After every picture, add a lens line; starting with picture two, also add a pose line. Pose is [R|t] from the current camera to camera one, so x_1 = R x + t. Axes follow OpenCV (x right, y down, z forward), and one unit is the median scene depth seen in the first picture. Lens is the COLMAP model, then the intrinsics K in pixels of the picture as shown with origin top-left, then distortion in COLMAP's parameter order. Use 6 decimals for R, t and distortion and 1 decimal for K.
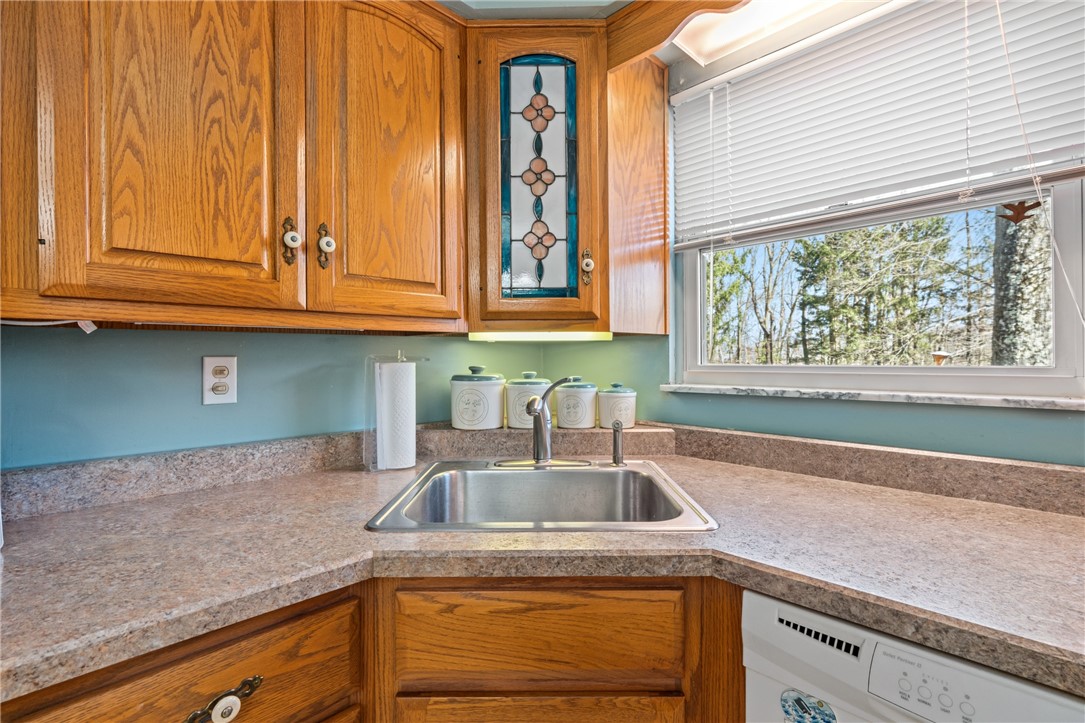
lens RADIAL K [[492.6, 0, 546.9], [0, 492.6, 355.9], [0, 0, 1]] dist [-0.004736, 0.001510]
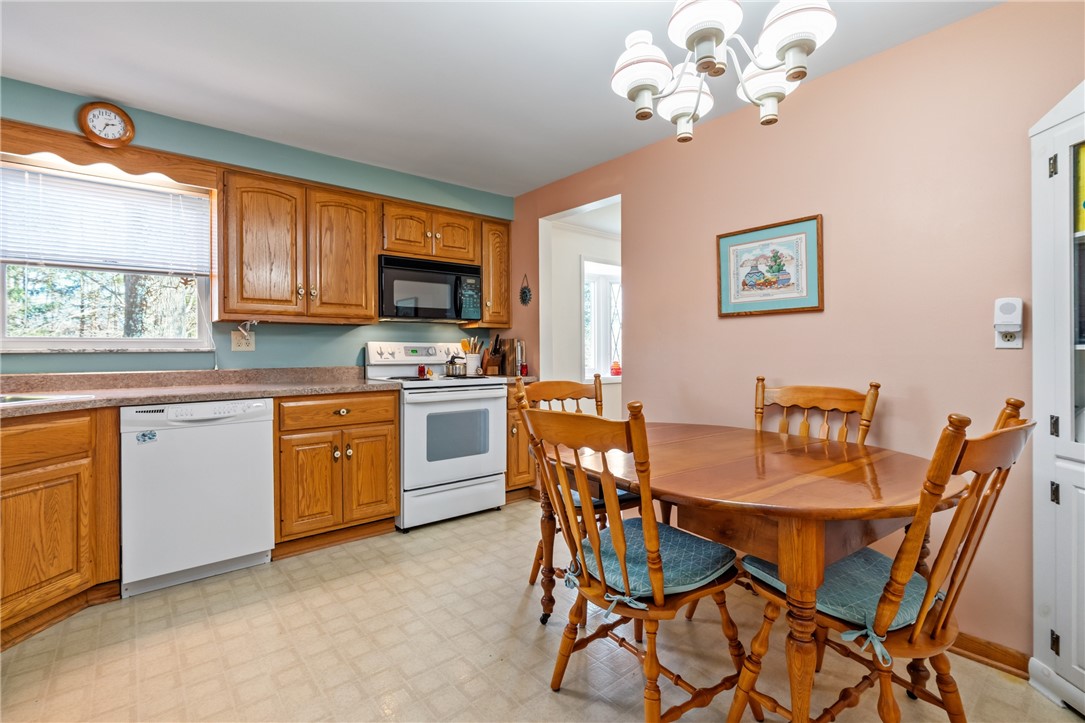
lens RADIAL K [[492.6, 0, 535.8], [0, 492.6, 352.4], [0, 0, 1]] dist [-0.004736, 0.001510]
pose [[0.106110, 0.004141, 0.994346, -1.237153], [0.002464, 0.999987, -0.004427, 0.091842], [-0.994351, 0.002920, 0.106098, -0.975067]]
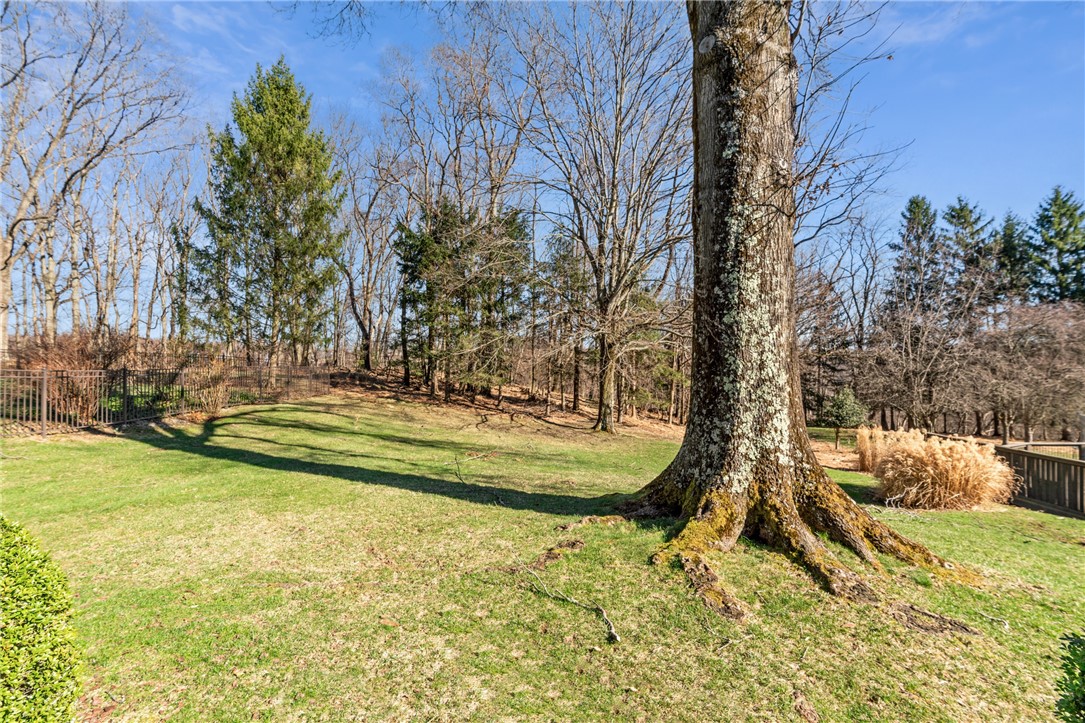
lens RADIAL K [[492.6, 0, 546.6], [0, 492.6, 355.6], [0, 0, 1]] dist [-0.004736, 0.001510]
pose [[0.715197, 0.011316, 0.698831, 1.575950], [-0.003927, 0.999918, -0.012173, 0.136641], [-0.698912, 0.005962, 0.715183, 3.556604]]
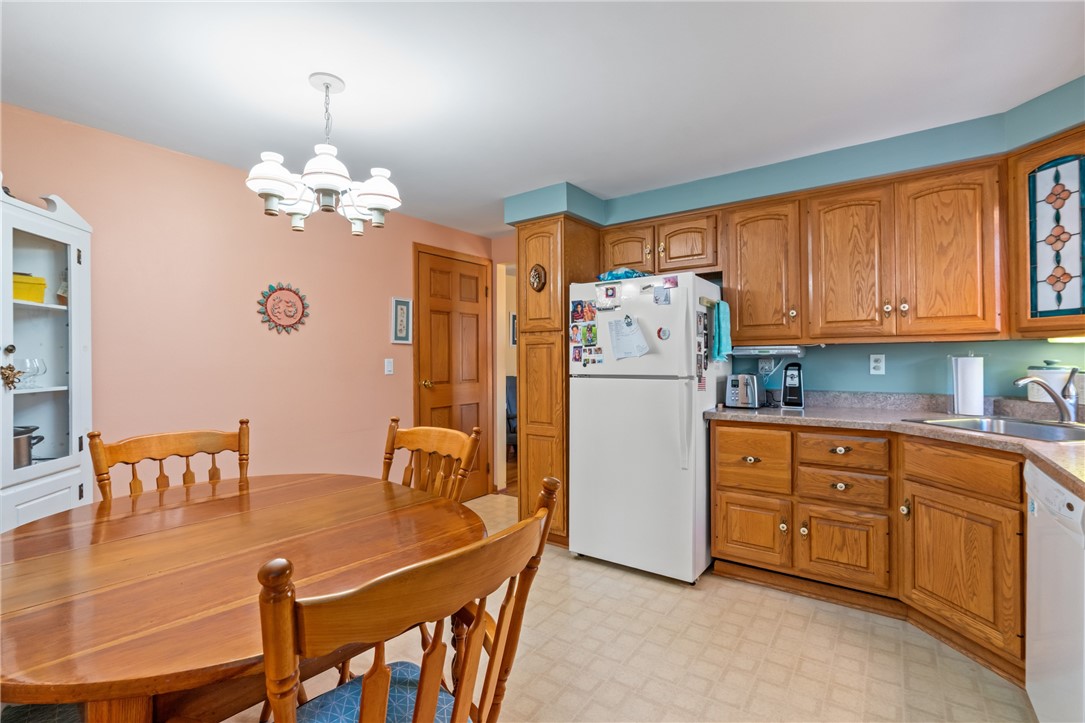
lens RADIAL K [[492.6, 0, 545.2], [0, 492.6, 356.2], [0, 0, 1]] dist [-0.004736, 0.001510]
pose [[0.172247, 0.003707, -0.985047, 1.229502], [0.009272, 0.999943, 0.005384, -0.015144], [0.985010, -0.010060, 0.172203, -0.859904]]
